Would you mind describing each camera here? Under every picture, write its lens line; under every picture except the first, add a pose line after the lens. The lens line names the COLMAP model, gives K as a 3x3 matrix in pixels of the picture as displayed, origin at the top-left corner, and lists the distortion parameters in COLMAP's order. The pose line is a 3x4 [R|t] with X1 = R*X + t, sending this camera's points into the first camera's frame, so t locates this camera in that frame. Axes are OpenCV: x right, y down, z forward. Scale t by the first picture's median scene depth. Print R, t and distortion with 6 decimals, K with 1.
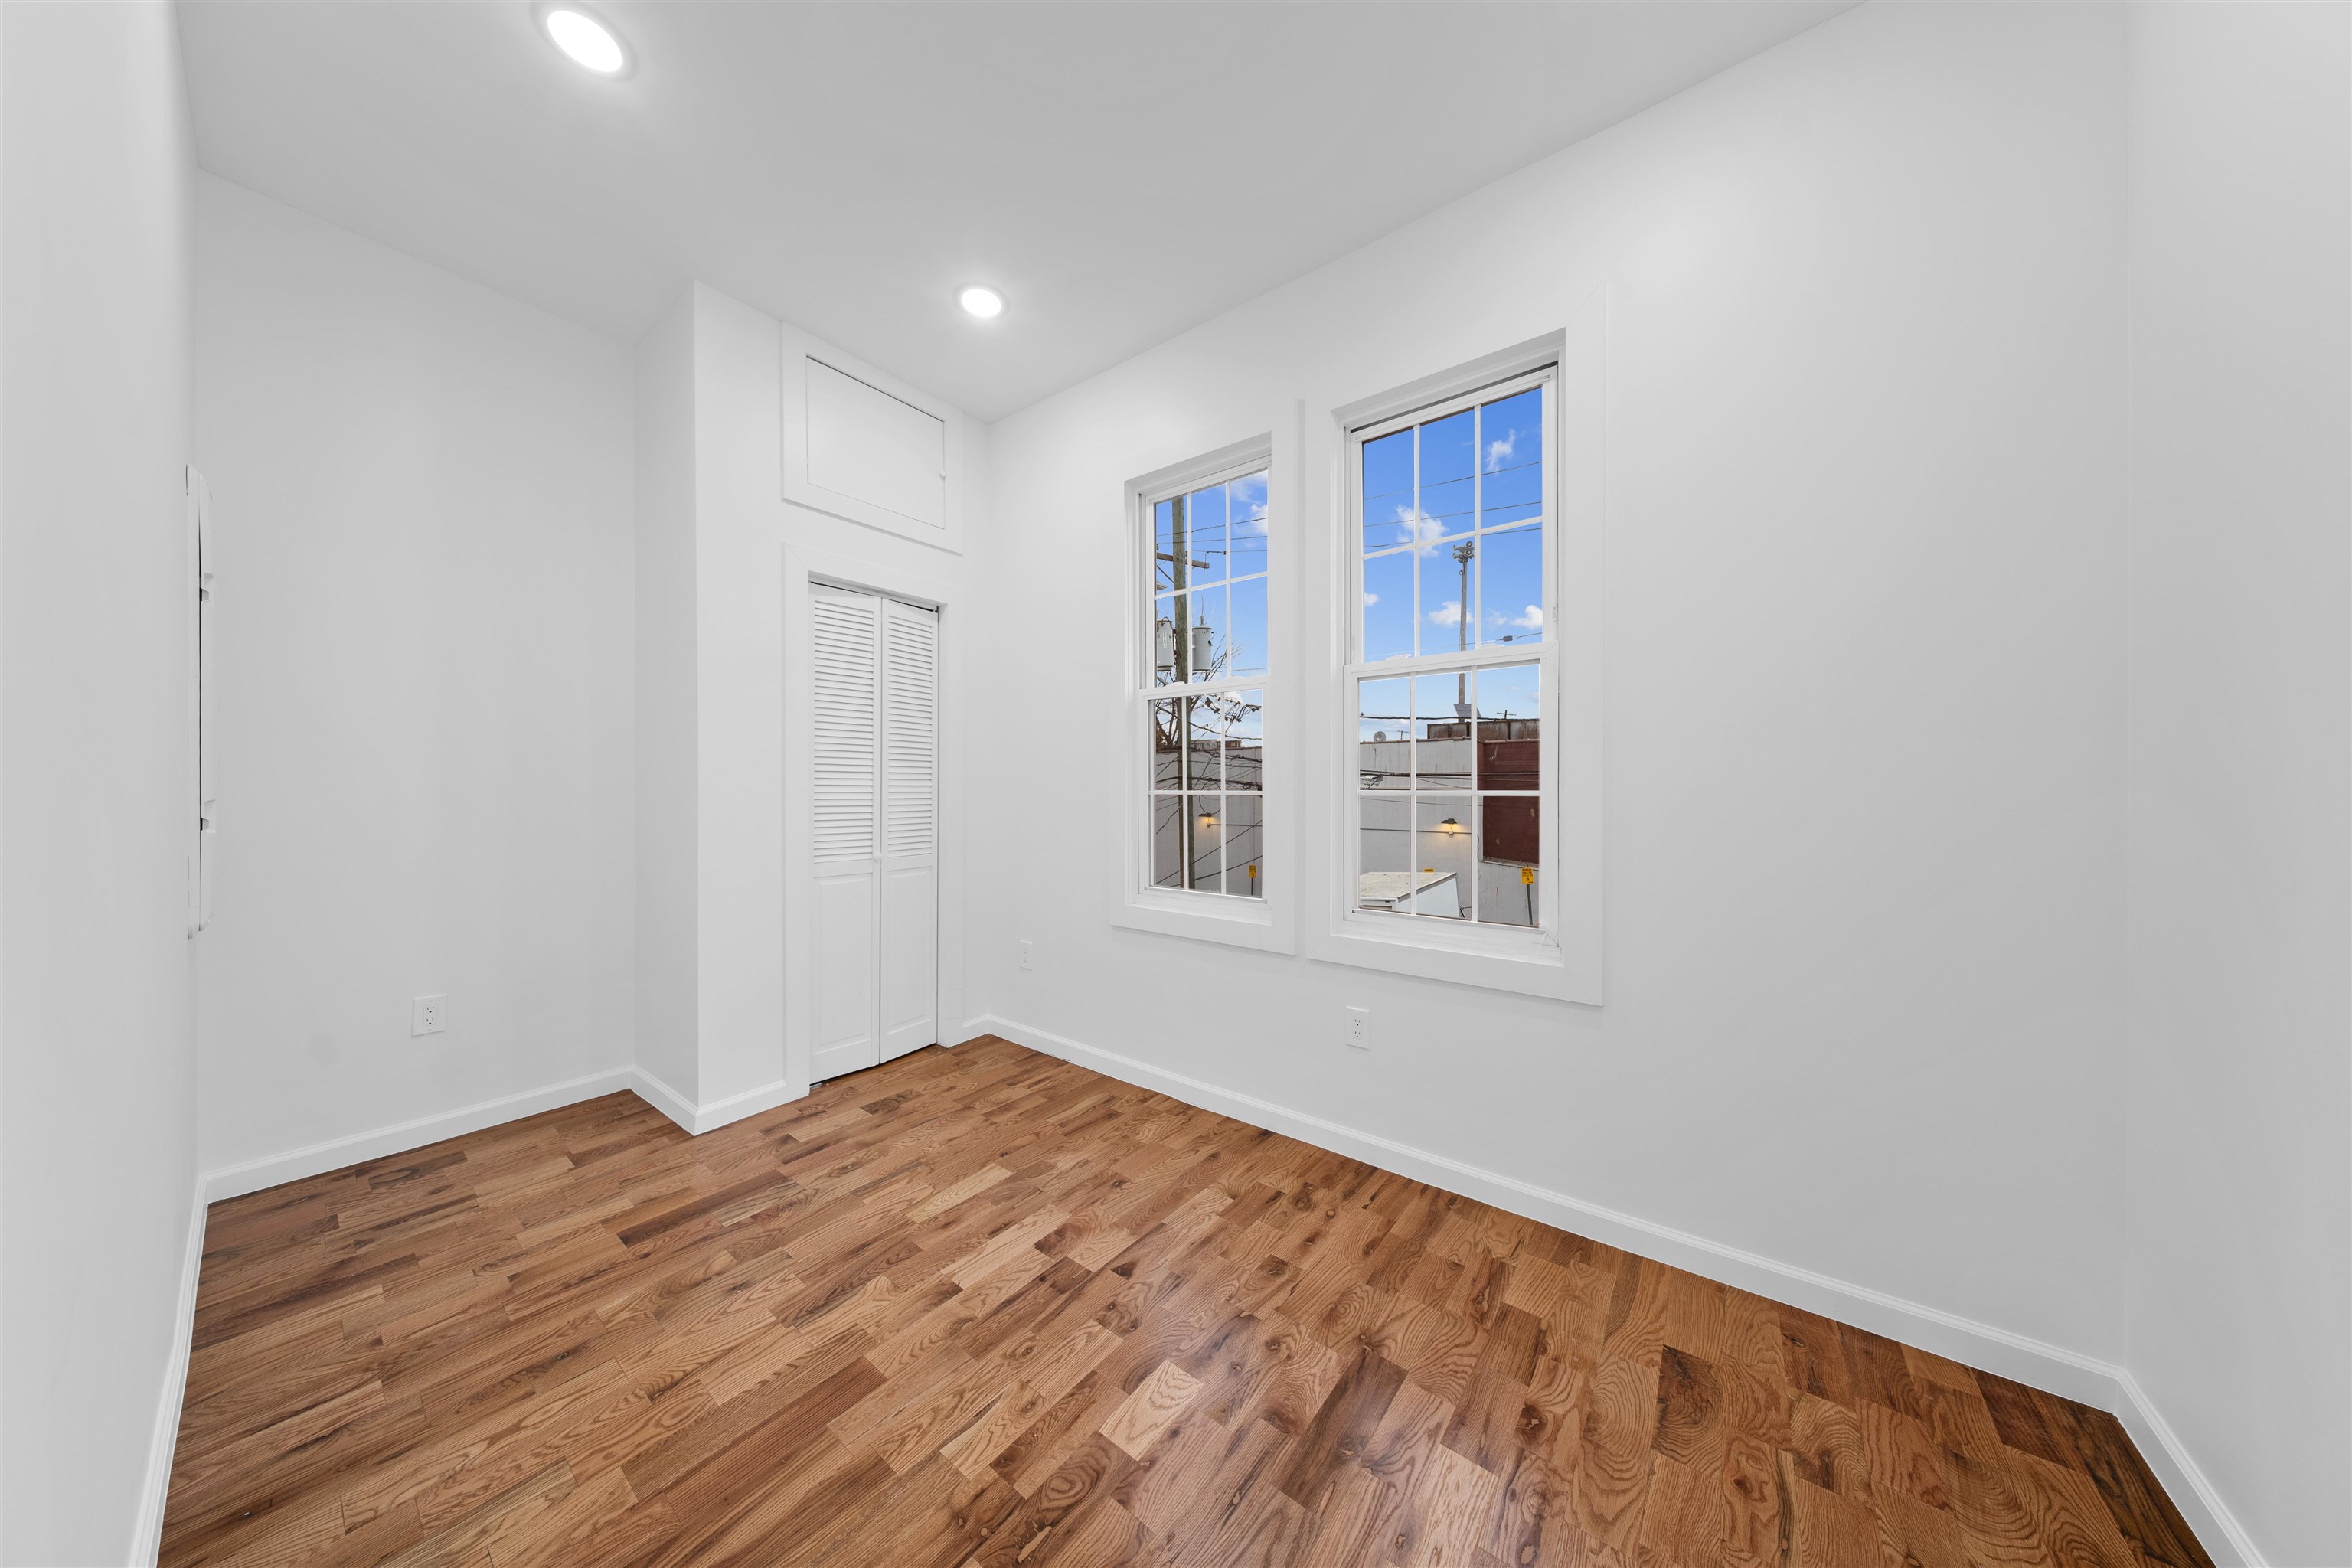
lens RADIAL K [[706.8, 0, 1178.2], [0, 706.8, 766.6], [0, 0, 1]] dist [-0.004971, 0.000068]
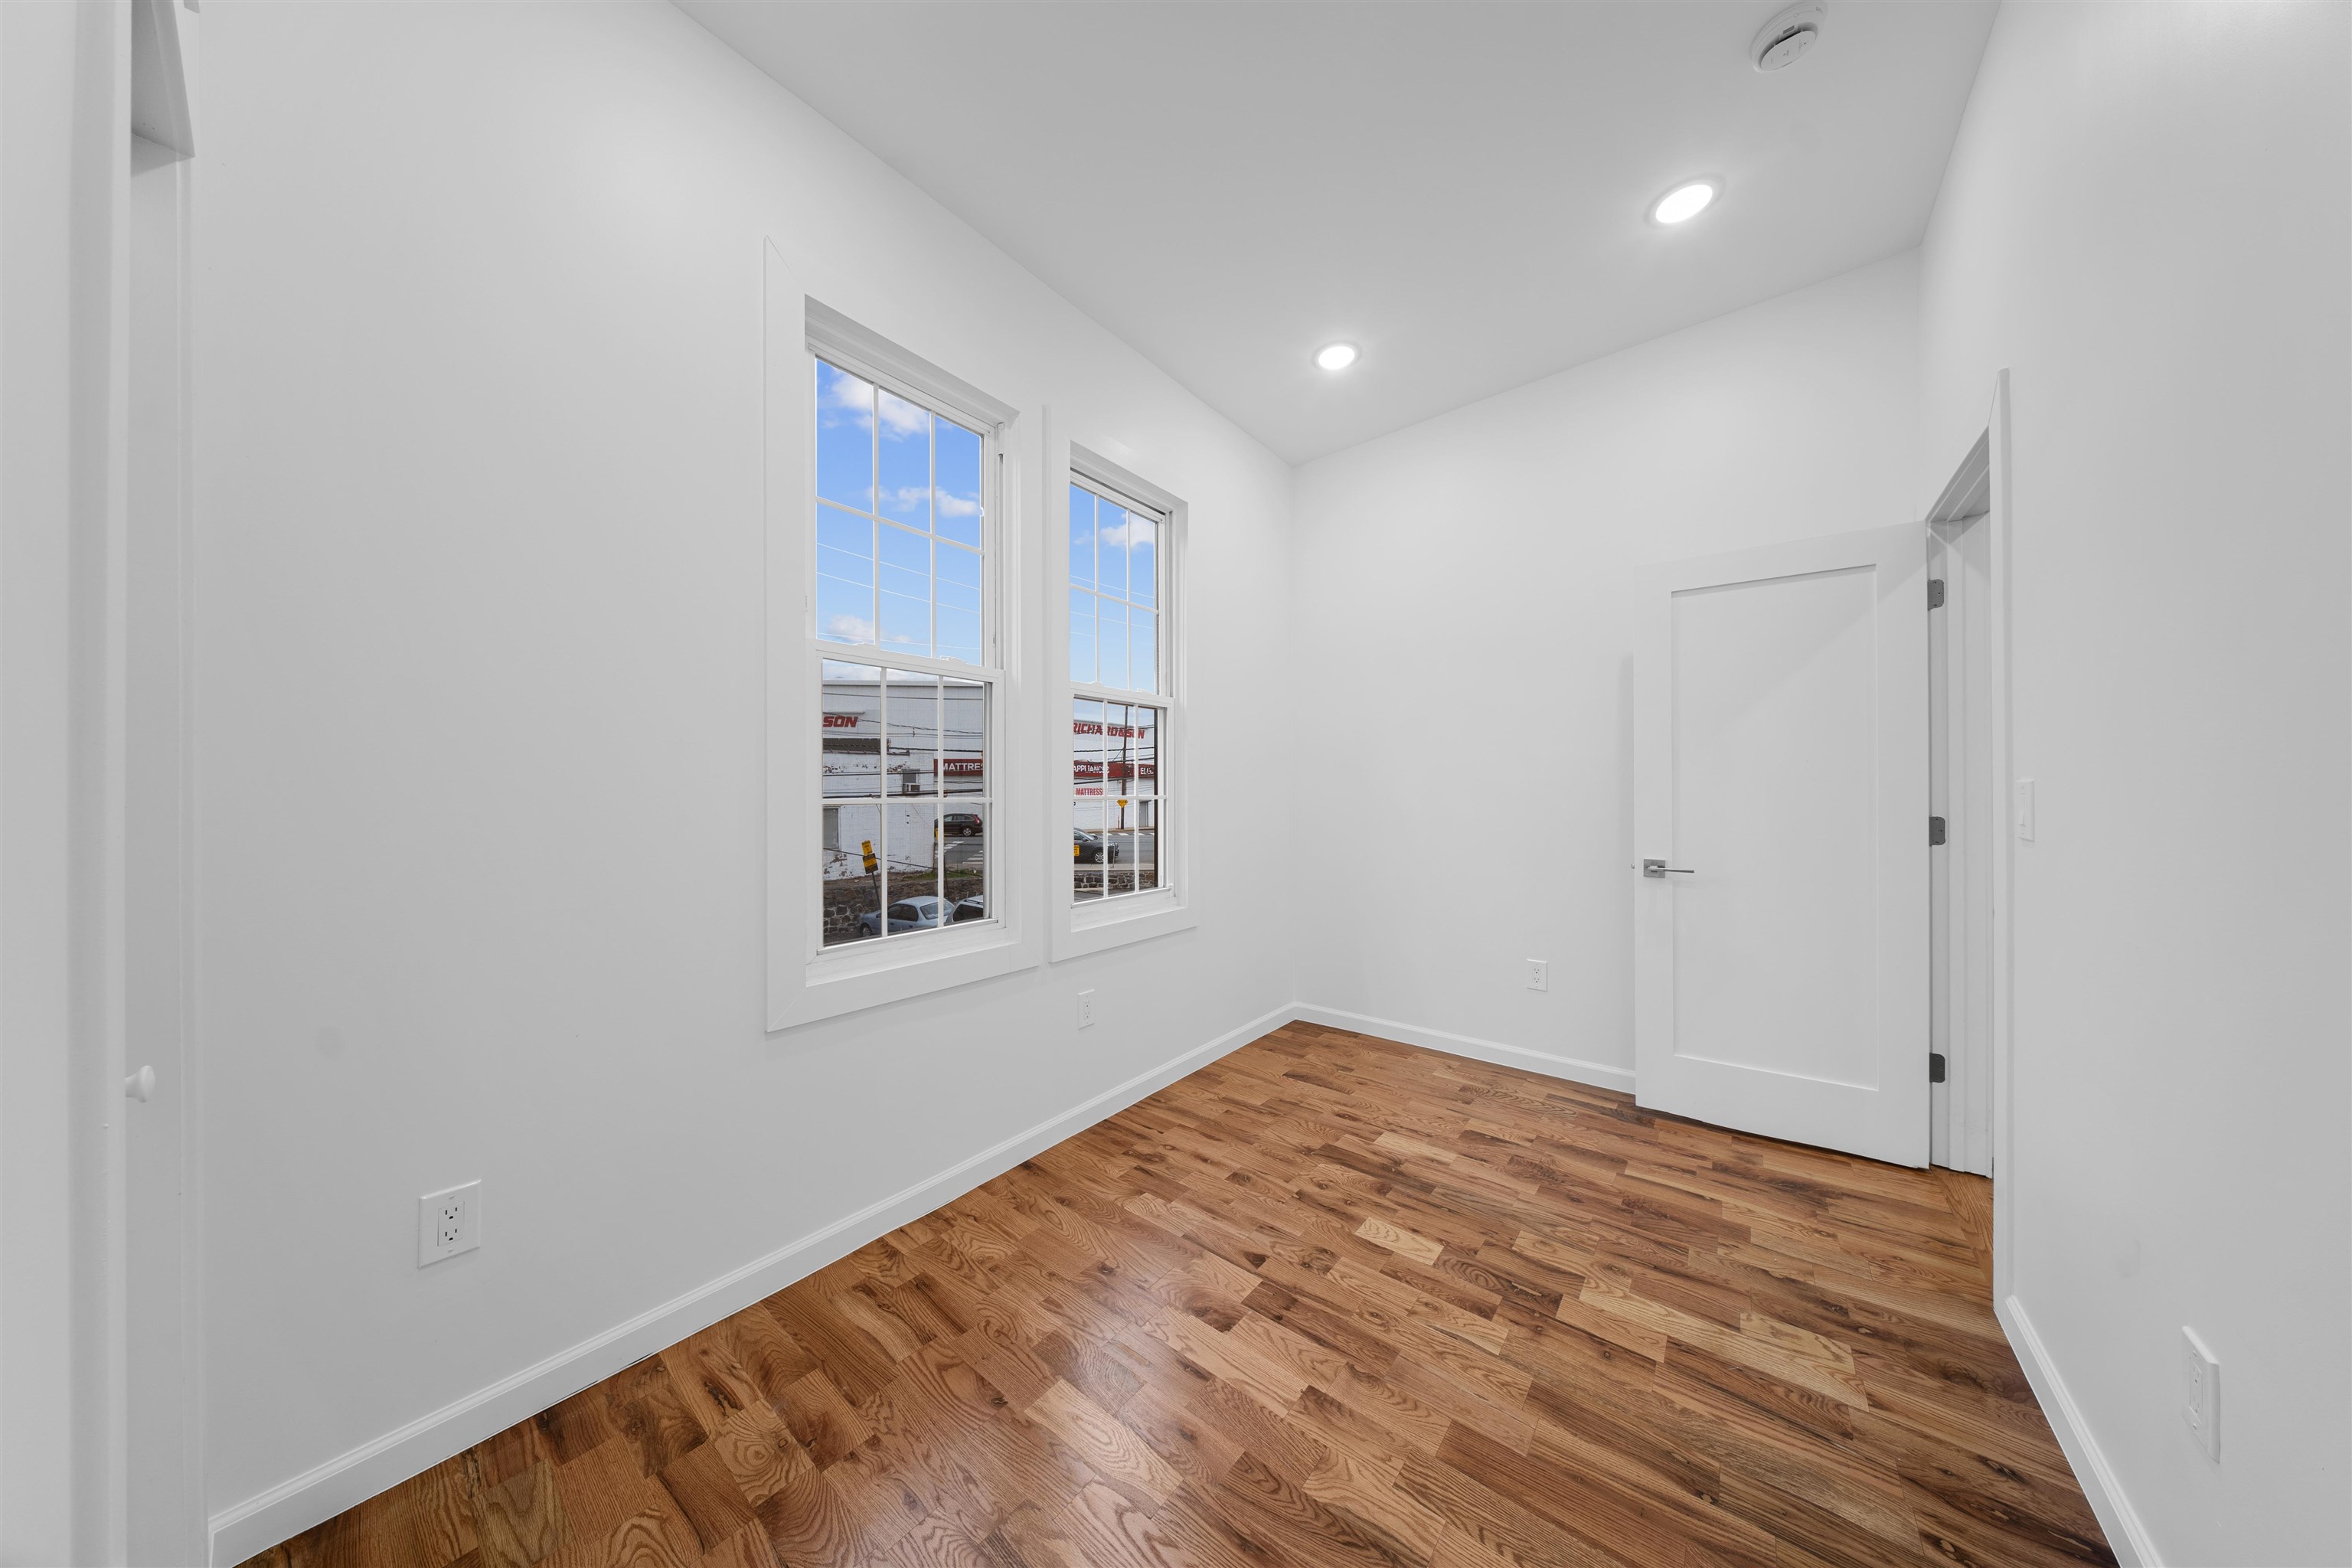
lens RADIAL K [[706.8, 0, 1178.2], [0, 706.8, 766.6], [0, 0, 1]] dist [-0.004971, 0.000068]
pose [[0.024537, 0.026728, 0.999342, -1.210481], [-0.015578, 0.999531, -0.026351, 0.034076], [-0.999578, -0.014921, 0.024942, 1.191664]]
